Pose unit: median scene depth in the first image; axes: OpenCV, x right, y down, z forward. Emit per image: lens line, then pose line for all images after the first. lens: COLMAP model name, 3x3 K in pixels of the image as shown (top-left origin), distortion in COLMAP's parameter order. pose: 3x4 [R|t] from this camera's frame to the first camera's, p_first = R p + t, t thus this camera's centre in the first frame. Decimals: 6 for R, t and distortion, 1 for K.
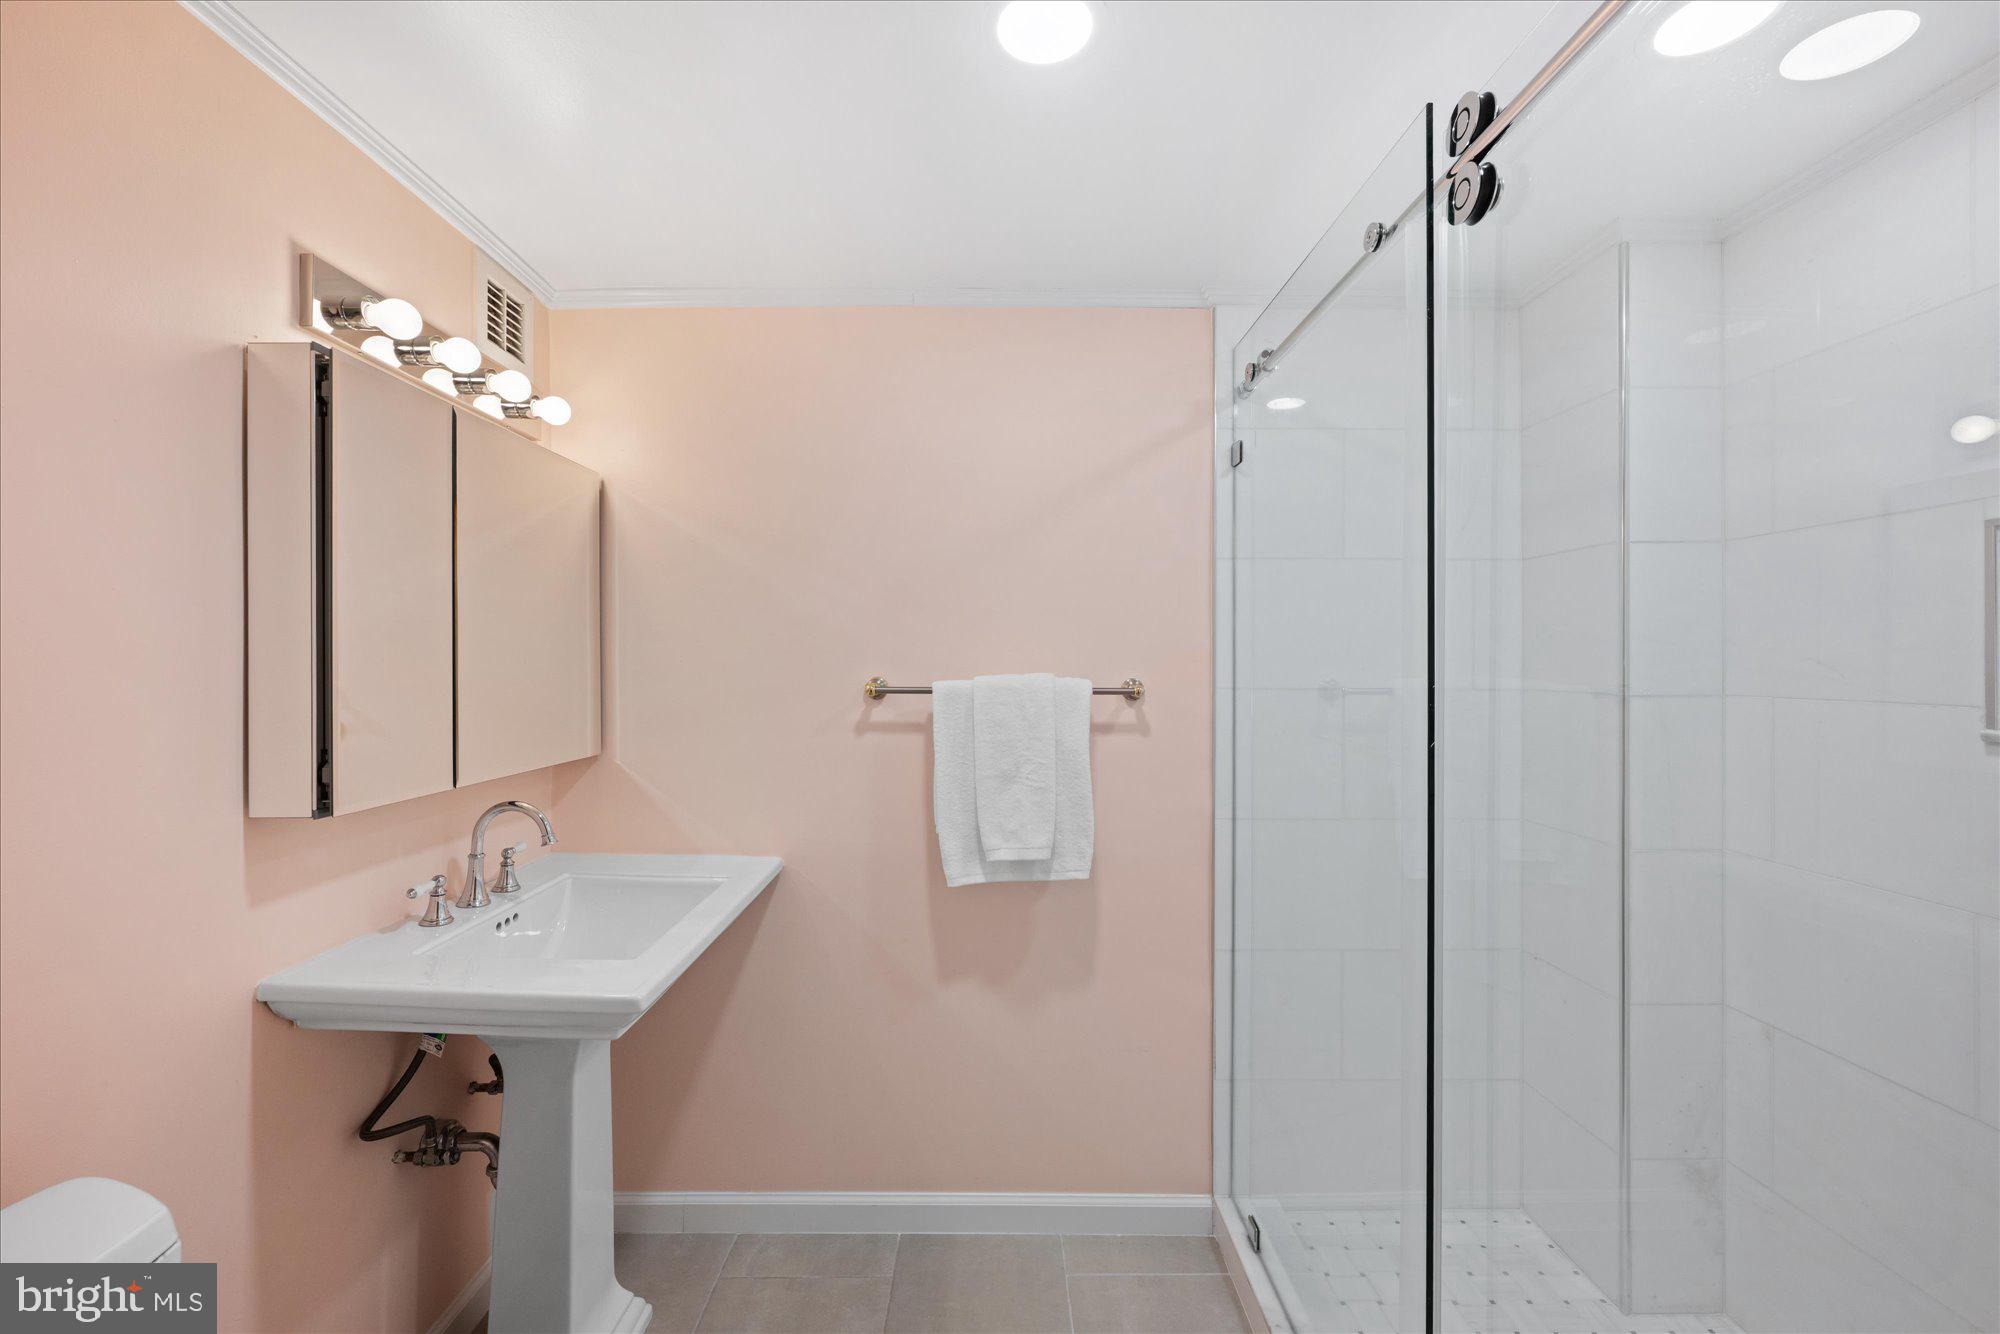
lens RADIAL K [[808.1, 0, 996.7], [0, 808.1, 660.9], [0, 0, 1]] dist [-0.000235, 0.000262]
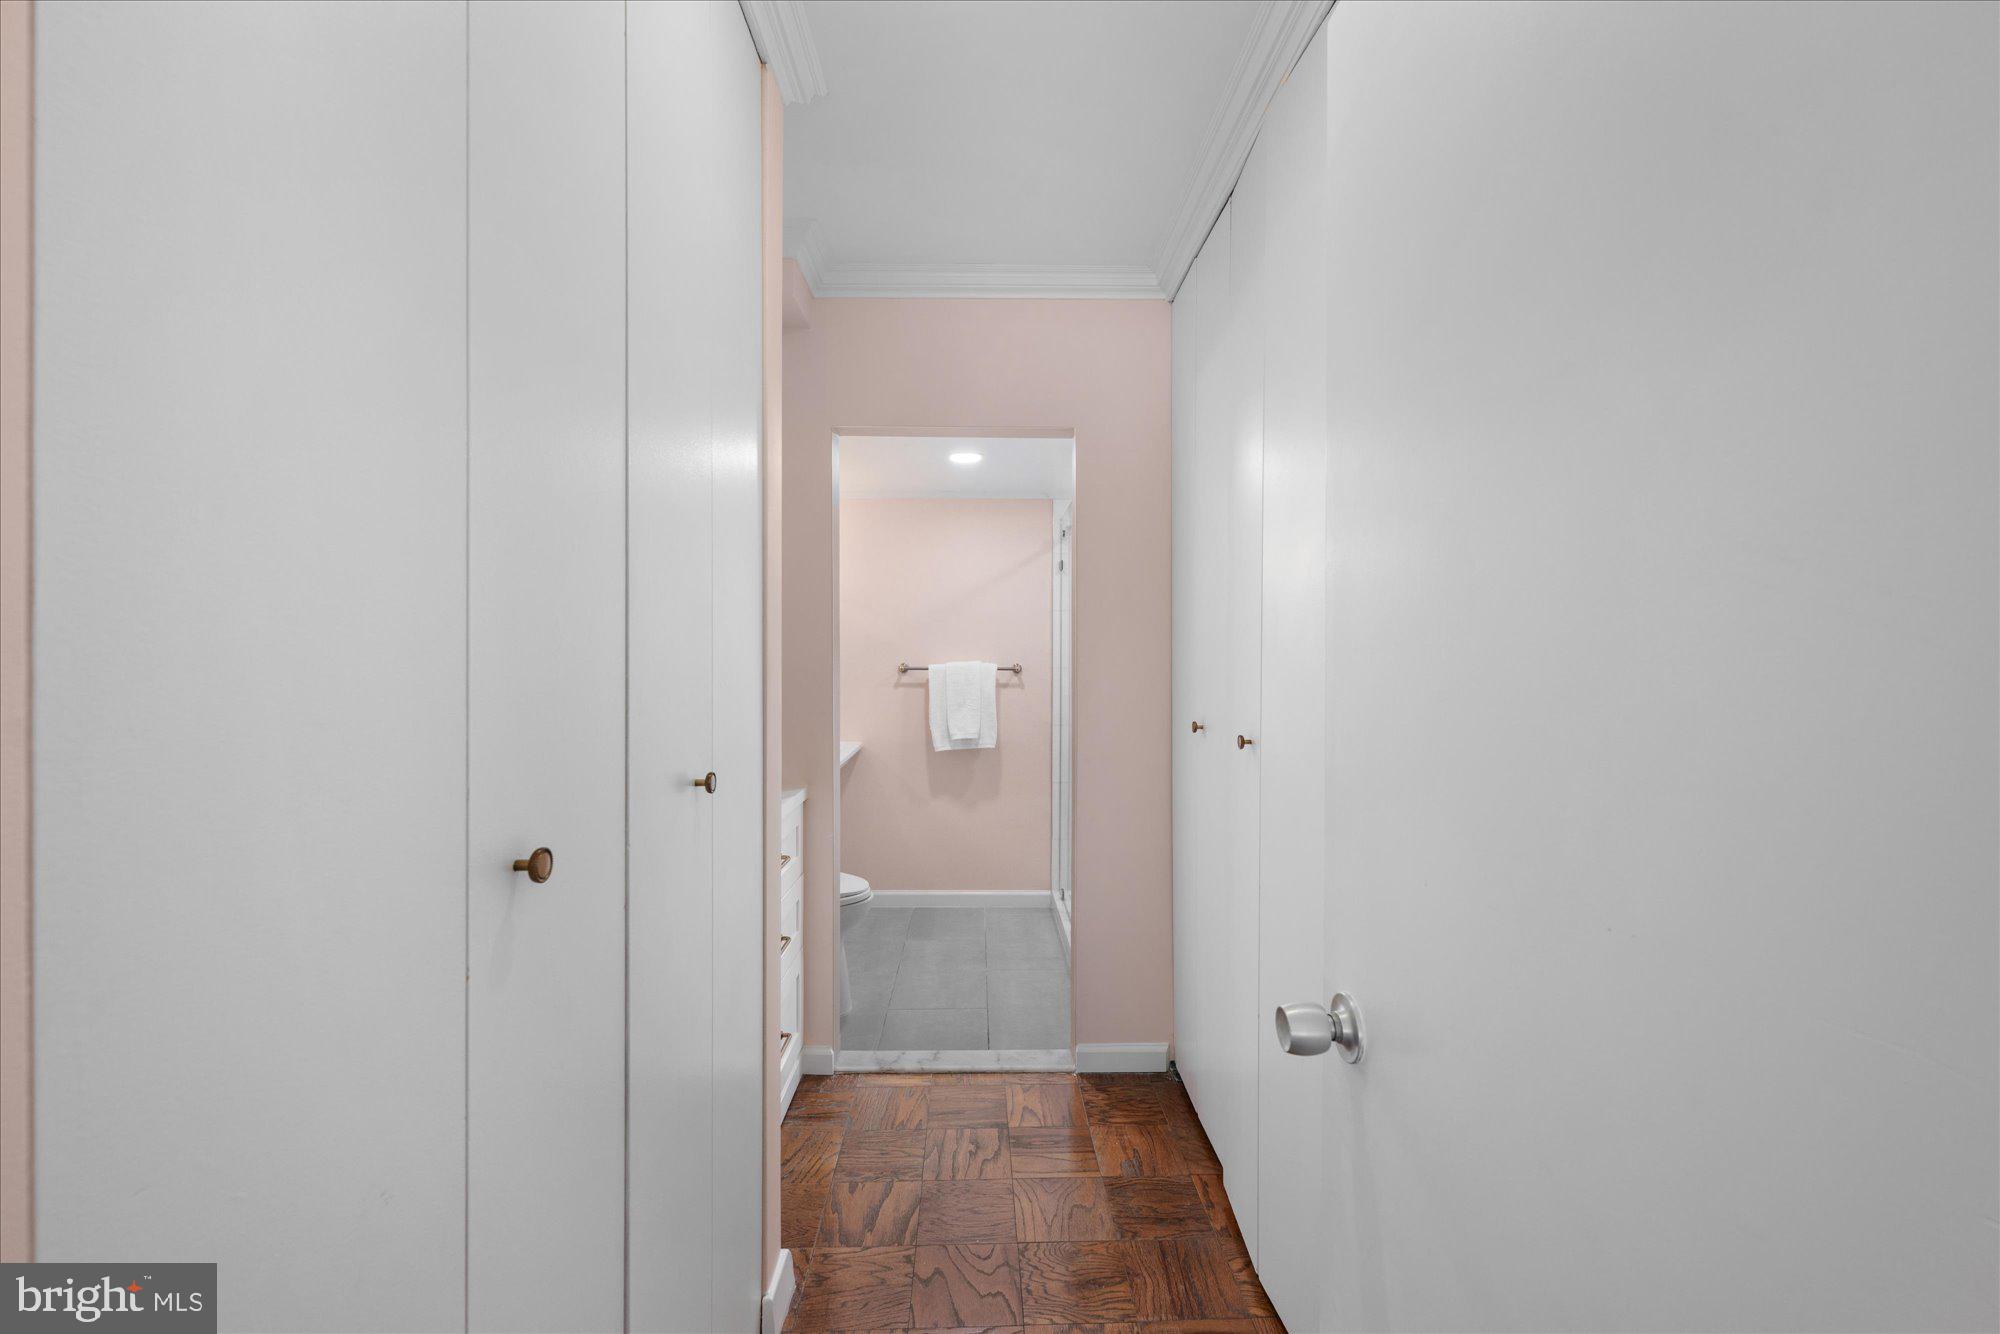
lens RADIAL K [[808.1, 0, 998.4], [0, 808.1, 667.1], [0, 0, 1]] dist [-0.000235, 0.000262]
pose [[0.999964, 0.000599, 0.008490, 0.098451], [-0.000641, 0.999987, 0.005030, 0.020387], [-0.008487, -0.005035, 0.999951, -1.280604]]
